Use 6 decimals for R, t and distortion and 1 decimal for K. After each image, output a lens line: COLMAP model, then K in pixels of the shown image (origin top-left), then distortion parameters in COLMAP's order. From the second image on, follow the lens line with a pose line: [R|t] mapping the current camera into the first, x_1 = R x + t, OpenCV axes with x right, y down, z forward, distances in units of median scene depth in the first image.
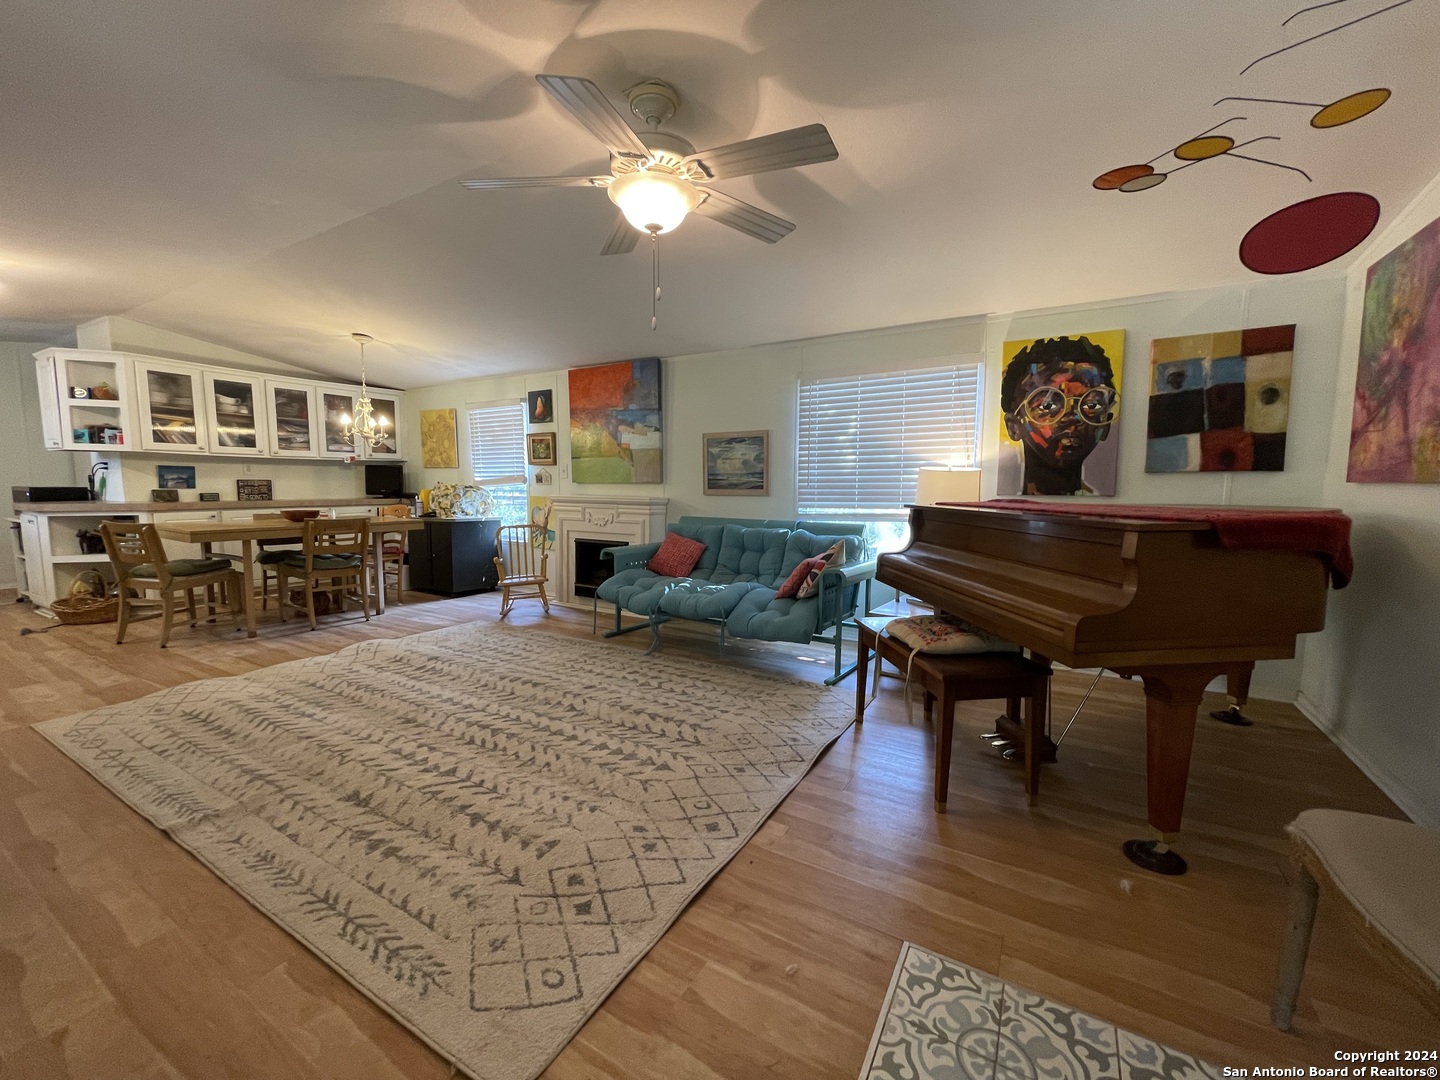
lens RADIAL K [[582.8, 0, 719.2], [0, 582.8, 535.0], [0, 0, 1]] dist [-0.000245, 0.000099]
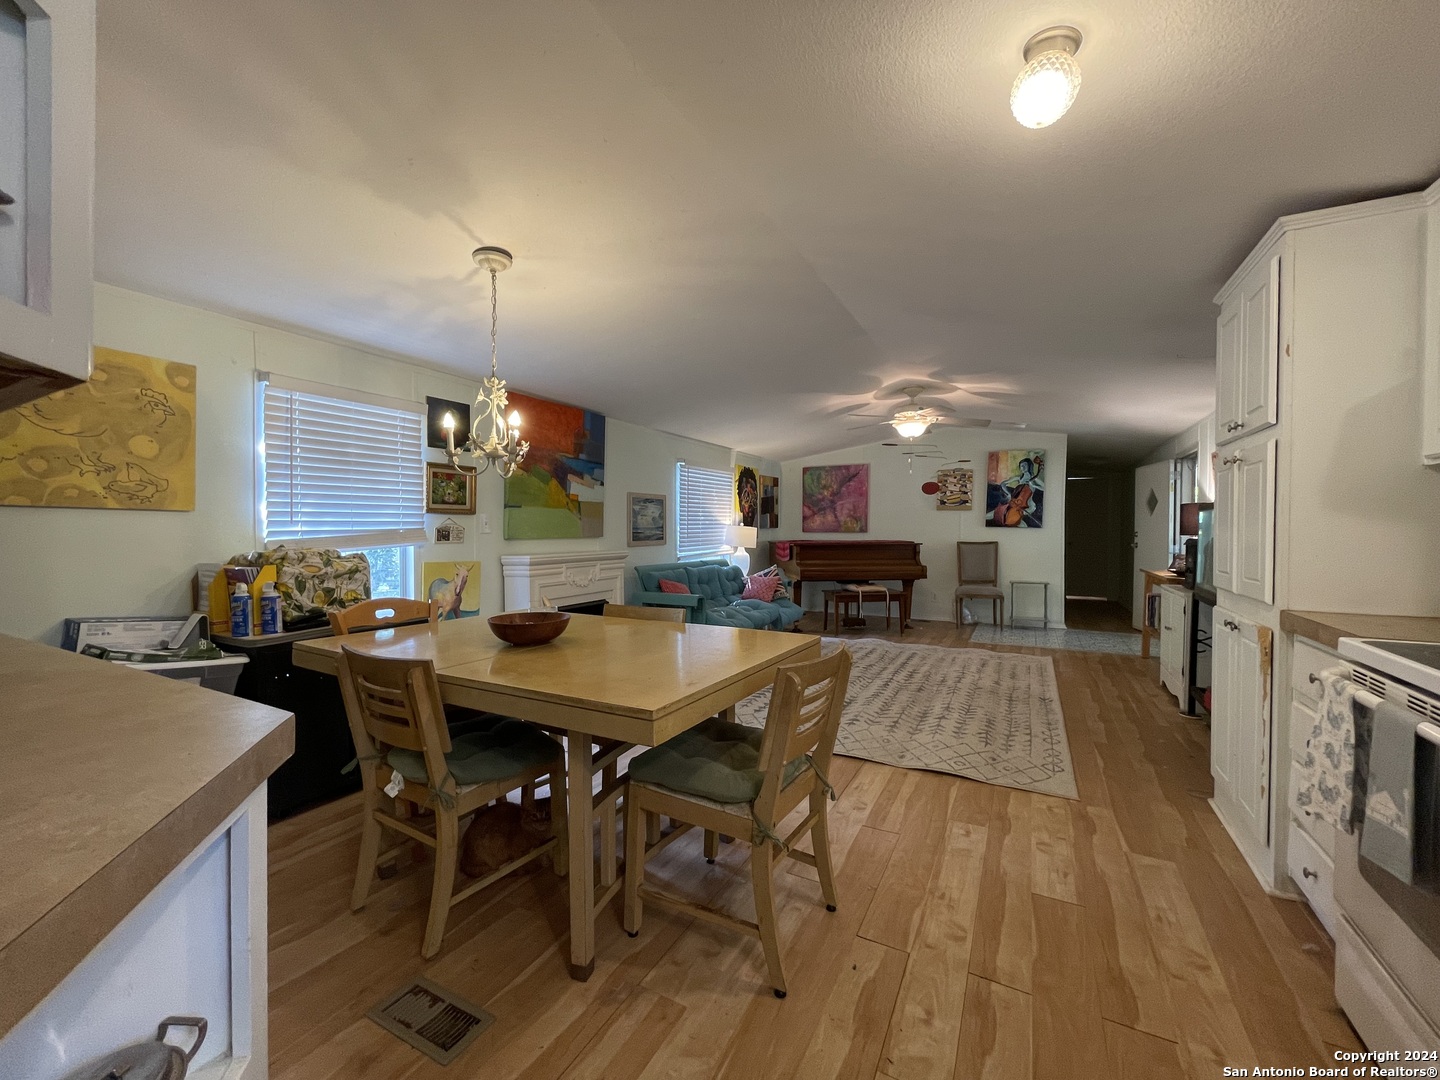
lens RADIAL K [[582.8, 0, 719.2], [0, 582.8, 535.0], [0, 0, 1]] dist [-0.000245, 0.000099]
pose [[-0.042708, -0.019367, 0.998900, -1.195399], [0.086876, 0.995953, 0.023024, -0.105209], [-0.995303, 0.087764, -0.040853, 0.901463]]
